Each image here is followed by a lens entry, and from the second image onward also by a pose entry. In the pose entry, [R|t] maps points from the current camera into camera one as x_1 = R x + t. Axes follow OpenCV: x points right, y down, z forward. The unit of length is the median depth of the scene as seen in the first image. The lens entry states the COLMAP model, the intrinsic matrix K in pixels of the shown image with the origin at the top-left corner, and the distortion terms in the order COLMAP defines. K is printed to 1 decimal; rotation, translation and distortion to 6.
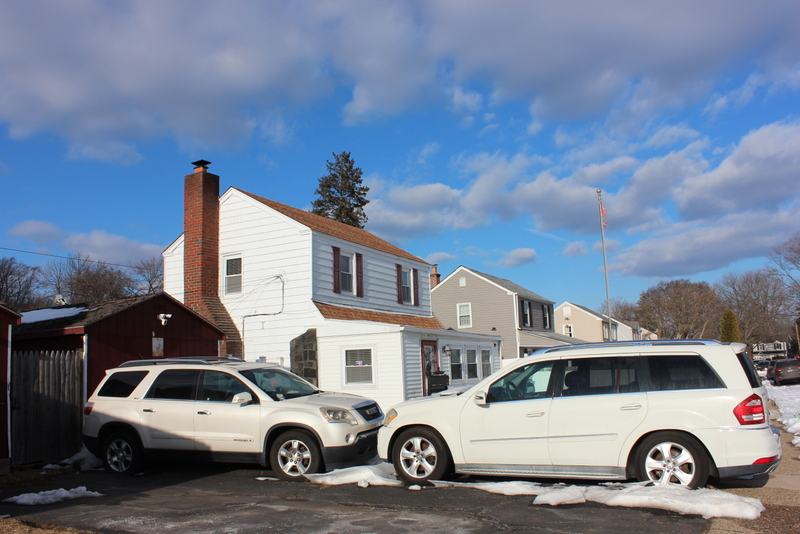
lens RADIAL K [[665.1, 0, 399.0], [0, 665.1, 267.8], [0, 0, 1]] dist [-0.161998, 0.133613]
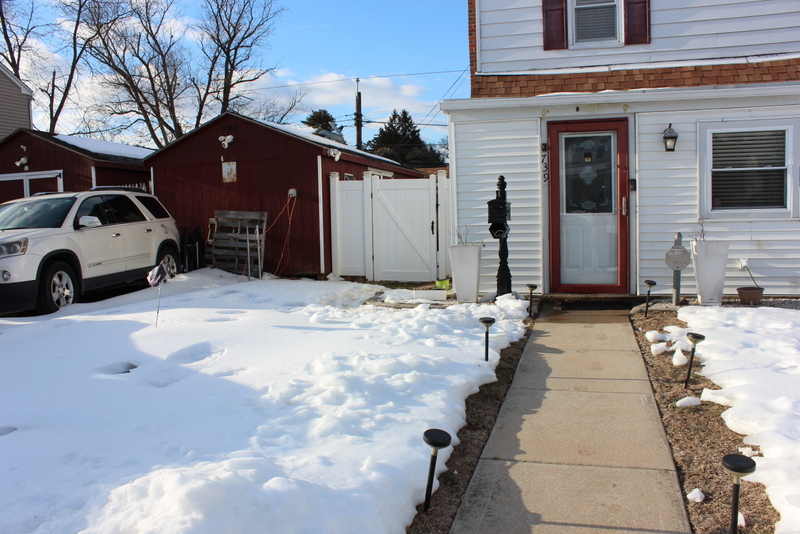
lens RADIAL K [[665.1, 0, 404.7], [0, 665.1, 274.4], [0, 0, 1]] dist [-0.161998, 0.133613]
pose [[0.168807, 0.117309, -0.978643, 0.436183], [0.166433, 0.975242, 0.145610, 0.121559], [0.971496, -0.187459, 0.145103, 0.773530]]
